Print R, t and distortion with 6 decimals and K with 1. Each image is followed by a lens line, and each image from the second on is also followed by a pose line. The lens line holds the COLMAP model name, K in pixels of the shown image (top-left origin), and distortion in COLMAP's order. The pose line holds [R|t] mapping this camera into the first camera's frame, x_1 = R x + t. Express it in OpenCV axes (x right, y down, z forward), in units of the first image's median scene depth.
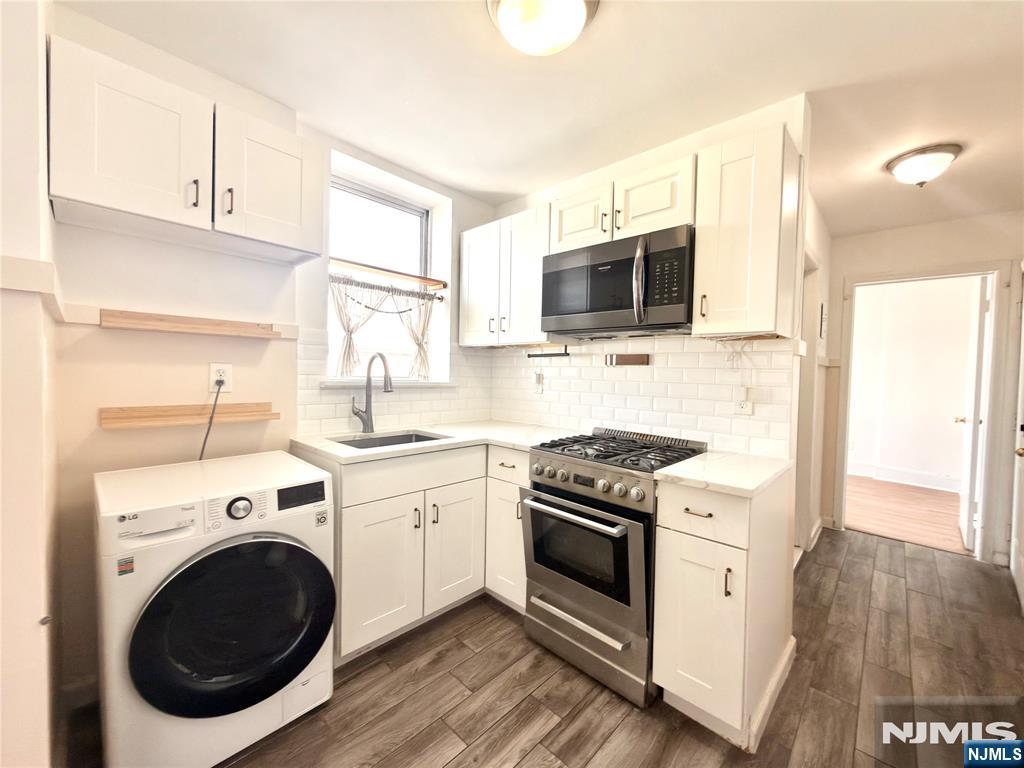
lens RADIAL K [[410.3, 0, 516.2], [0, 410.3, 390.3], [0, 0, 1]] dist [0.002290, -0.000537]
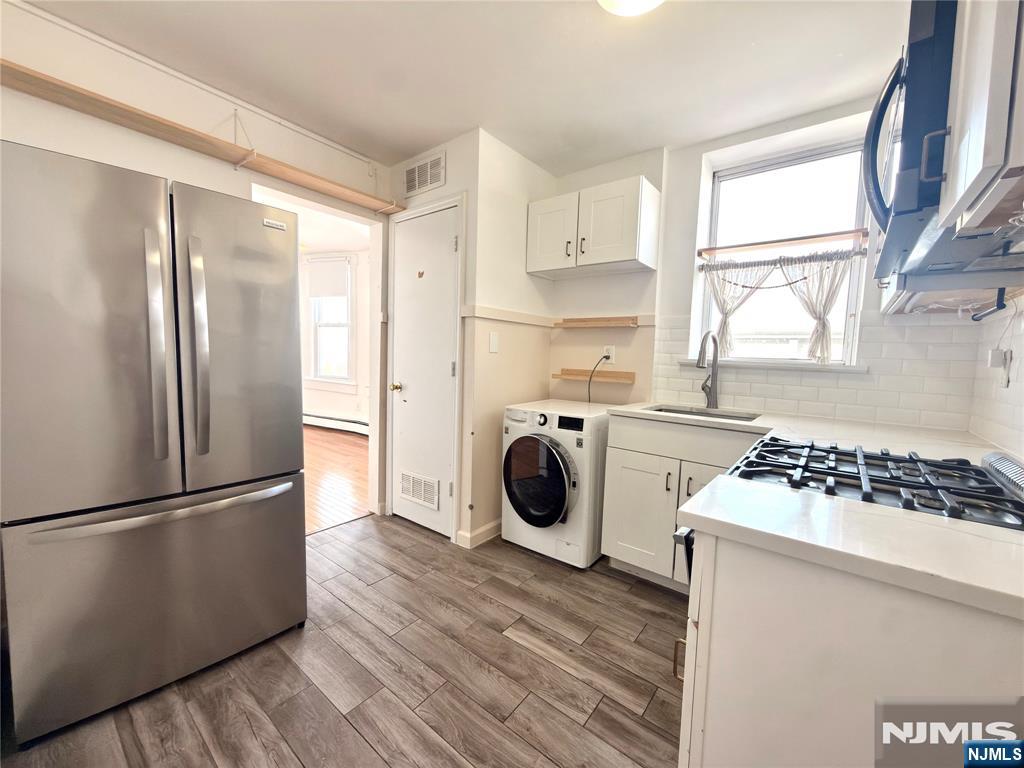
lens RADIAL K [[410.3, 0, 513.5], [0, 410.3, 395.0], [0, 0, 1]] dist [0.002290, -0.000537]
pose [[0.073761, 0.073600, -0.994556, 0.846723], [-0.073713, 0.994947, 0.068162, 0.044525], [0.994548, 0.068284, 0.078813, 0.535234]]
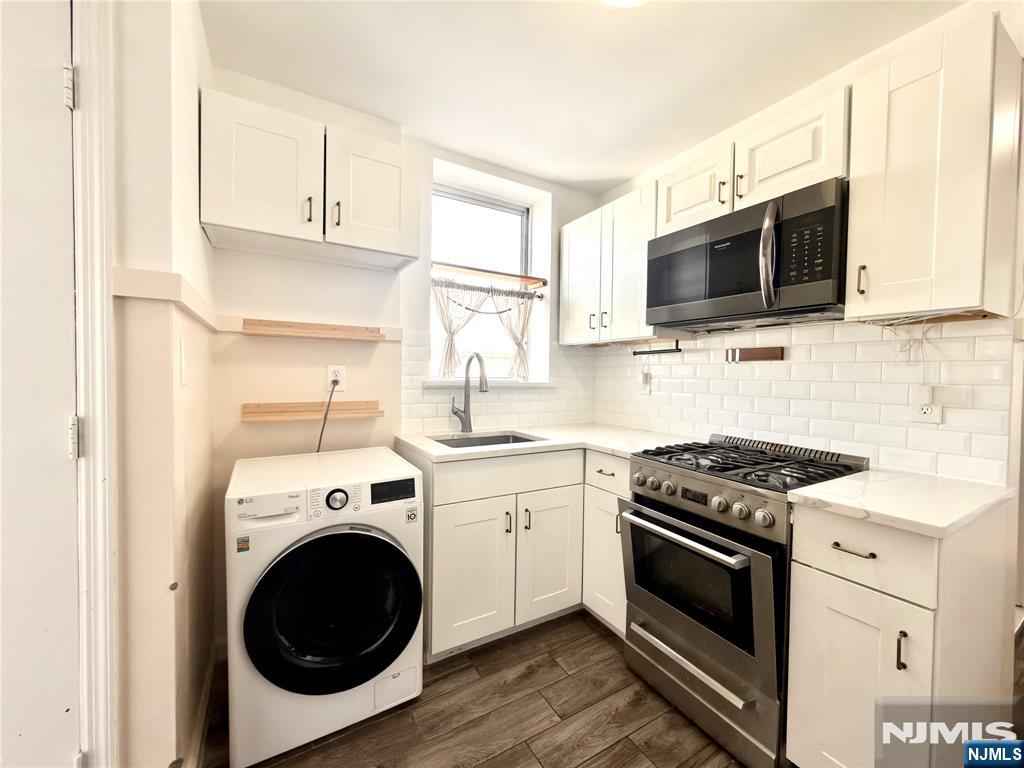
lens RADIAL K [[410.3, 0, 515.6], [0, 410.3, 389.7], [0, 0, 1]] dist [0.002290, -0.000537]
pose [[0.961217, 0.001207, -0.275792, 0.044233], [-0.003832, 0.999952, -0.008977, 0.009424], [0.275768, 0.009686, 0.961175, 0.081082]]
